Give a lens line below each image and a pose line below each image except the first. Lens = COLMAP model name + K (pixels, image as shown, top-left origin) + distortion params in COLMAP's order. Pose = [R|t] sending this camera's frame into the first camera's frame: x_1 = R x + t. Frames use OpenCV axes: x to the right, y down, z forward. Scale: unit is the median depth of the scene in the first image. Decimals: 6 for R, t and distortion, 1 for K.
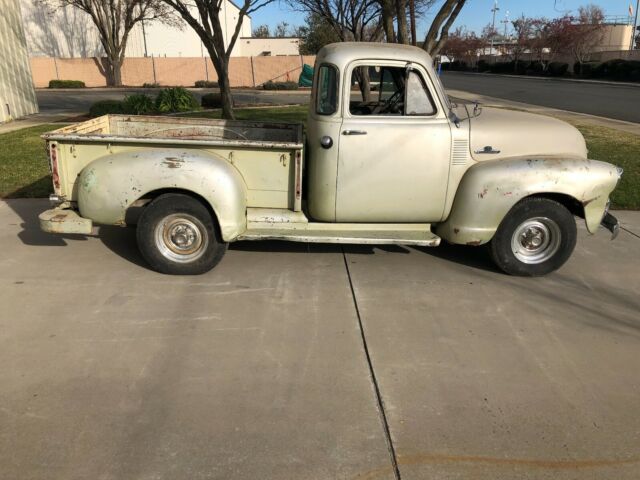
lens RADIAL K [[498.6, 0, 332.2], [0, 498.6, 236.9], [0, 0, 1]] dist [0.029859, -0.032668]
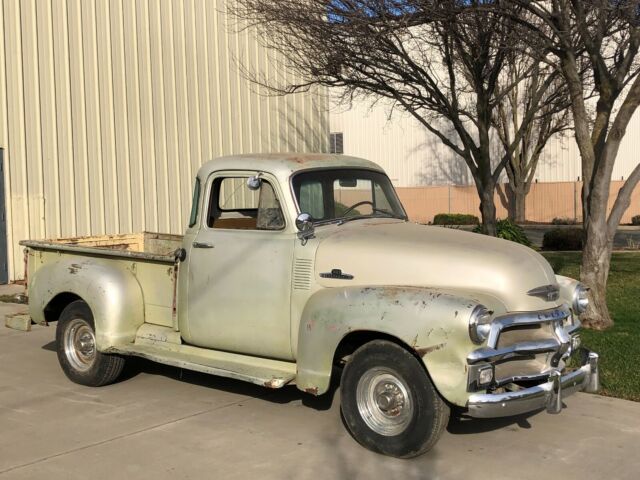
lens RADIAL K [[802.4, 0, 317.7], [0, 802.4, 237.9], [0, 0, 1]] dist [0.043808, 0.000000]
pose [[0.779800, 0.019756, -0.625717, 1.066540], [-0.189236, 0.960183, -0.205520, 0.038415], [0.596743, 0.278672, 0.752489, 0.010051]]
